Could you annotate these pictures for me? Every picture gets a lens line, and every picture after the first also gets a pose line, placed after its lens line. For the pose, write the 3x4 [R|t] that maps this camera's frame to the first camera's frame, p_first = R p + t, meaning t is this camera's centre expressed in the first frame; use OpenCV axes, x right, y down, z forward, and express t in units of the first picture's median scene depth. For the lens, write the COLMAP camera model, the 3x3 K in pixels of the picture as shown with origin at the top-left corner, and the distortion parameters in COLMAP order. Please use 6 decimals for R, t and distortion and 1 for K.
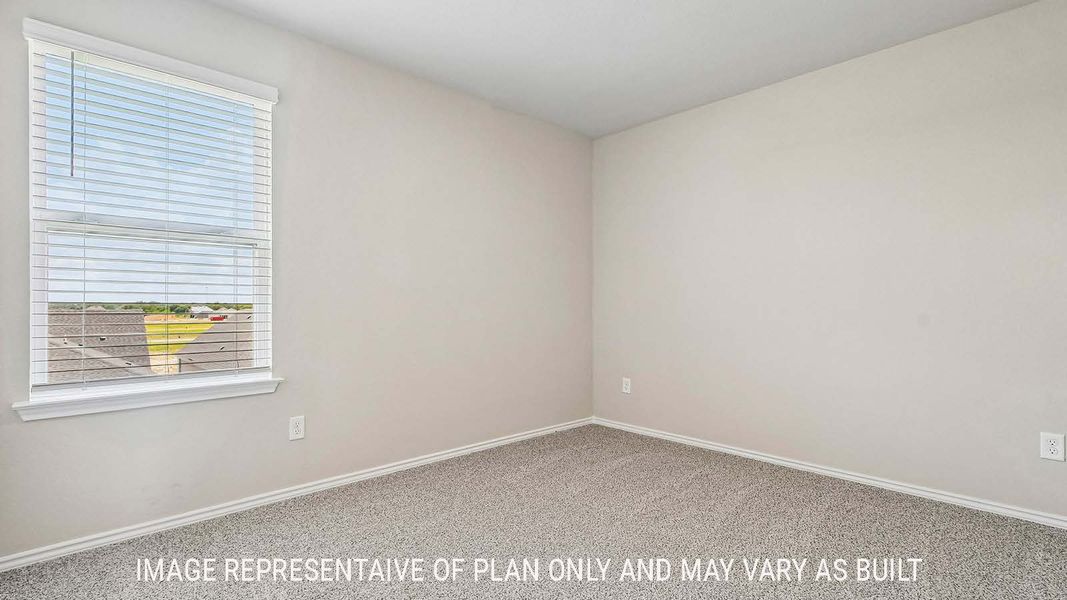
lens RADIAL K [[499.0, 0, 527.8], [0, 499.0, 306.8], [0, 0, 1]] dist [-0.007309, 0.000758]
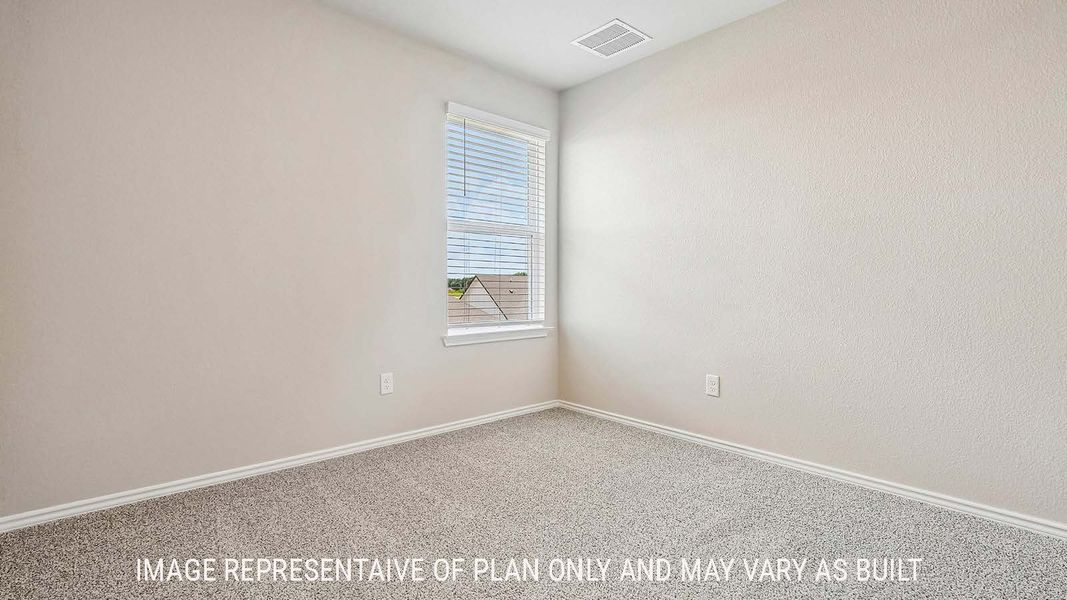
lens RADIAL K [[499.0, 0, 510.6], [0, 499.0, 286.1], [0, 0, 1]] dist [-0.007309, 0.000758]
pose [[0.998596, 0.013317, -0.051265, -0.611267], [-0.012718, 0.999847, 0.011983, 0.006760], [0.051417, -0.011314, 0.998613, -0.546545]]
